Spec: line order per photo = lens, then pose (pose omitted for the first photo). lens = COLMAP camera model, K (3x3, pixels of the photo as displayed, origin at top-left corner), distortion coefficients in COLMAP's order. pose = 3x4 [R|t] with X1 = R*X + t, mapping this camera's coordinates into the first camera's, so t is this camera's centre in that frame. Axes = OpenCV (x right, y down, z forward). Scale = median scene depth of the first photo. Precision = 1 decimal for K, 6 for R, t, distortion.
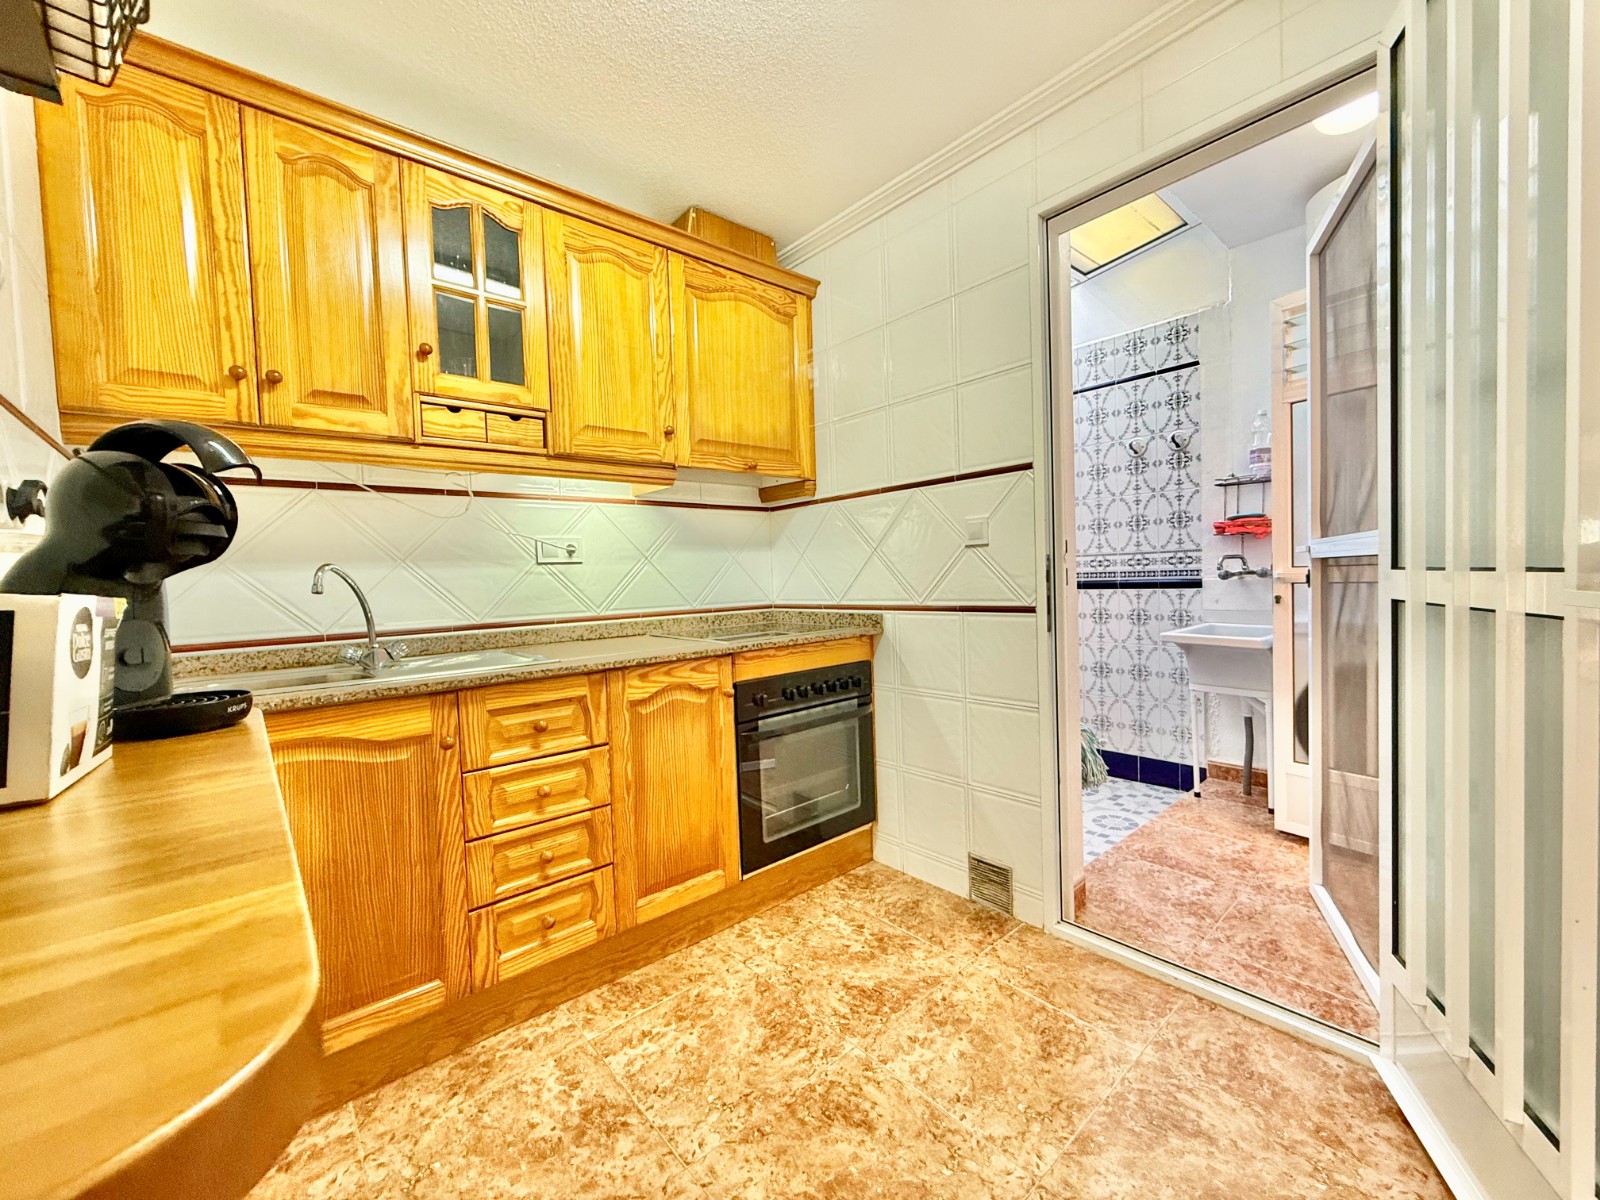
lens RADIAL K [[636.9, 0, 792.4], [0, 636.9, 598.6], [0, 0, 1]] dist [0.000718, 0.000298]
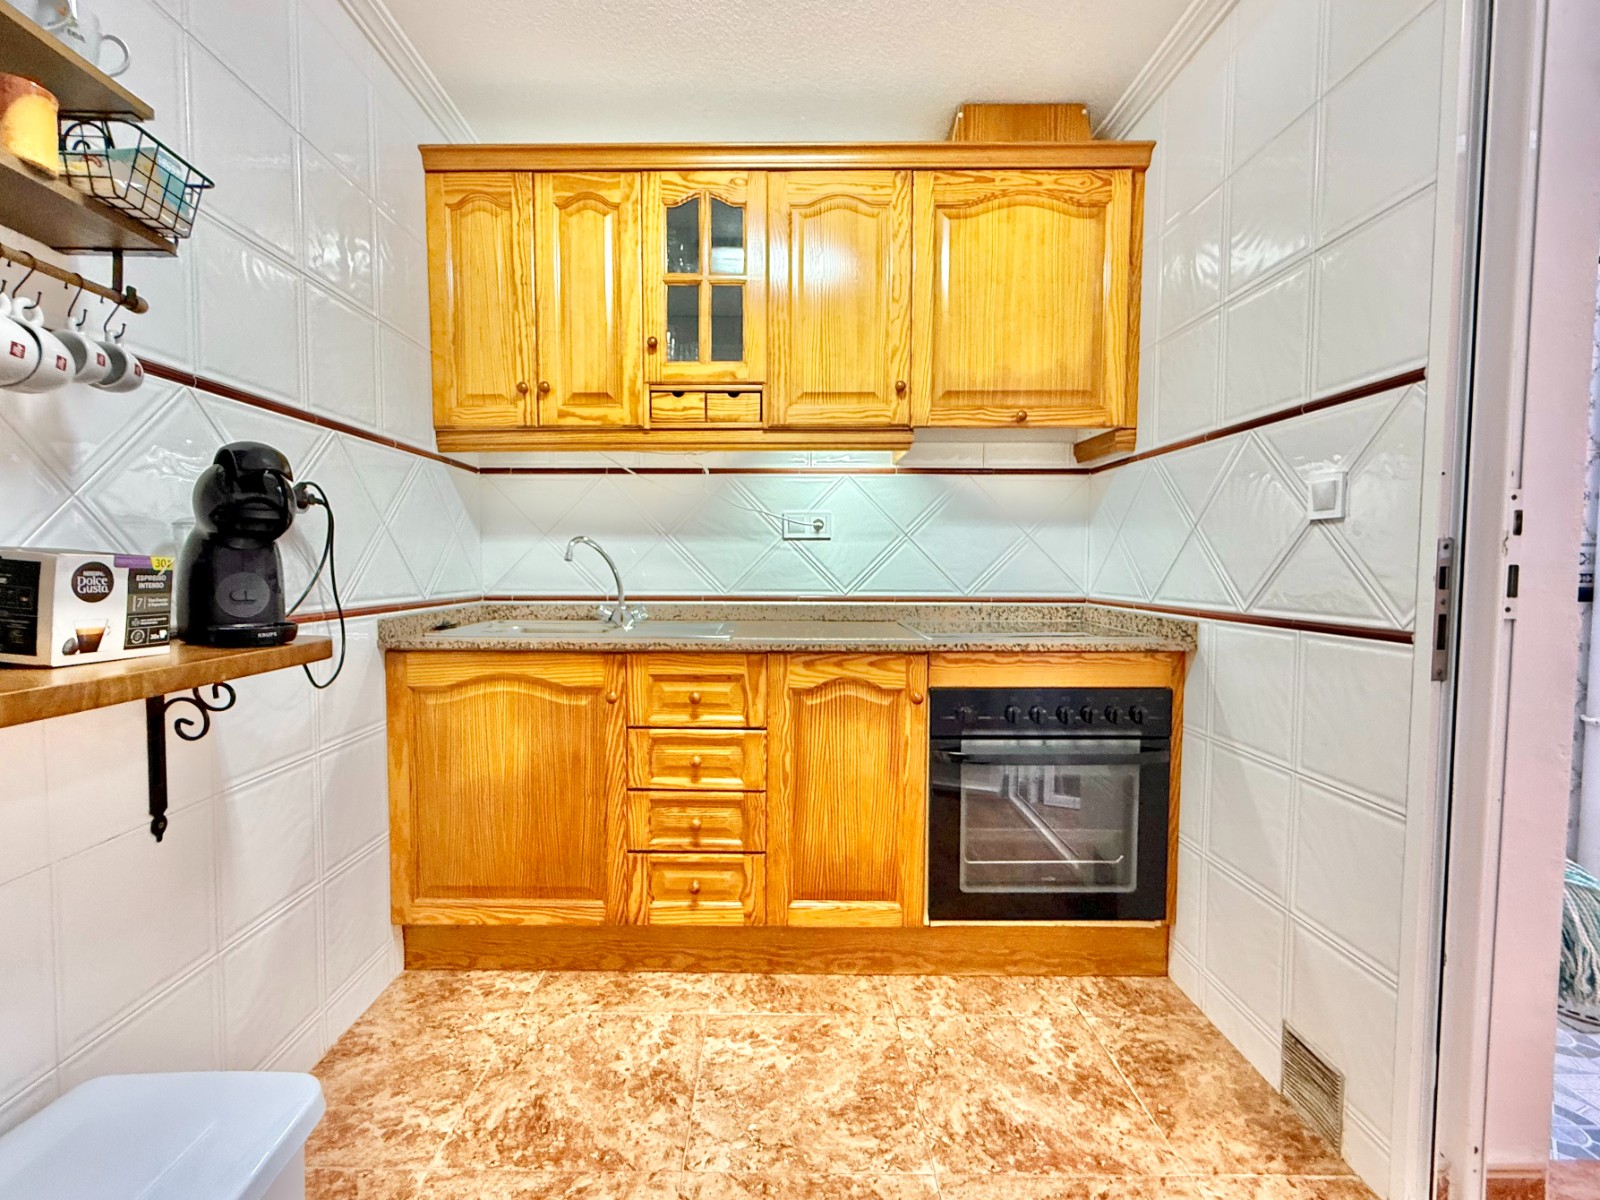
lens RADIAL K [[718.4, 0, 776.1], [0, 718.4, 598.9], [0, 0, 1]] dist [-0.001447, 0.000107]
pose [[0.754918, 0.070839, -0.651982, 0.387071], [-0.051902, 0.997484, 0.048282, -0.018579], [0.653762, -0.002609, 0.756696, 0.181795]]
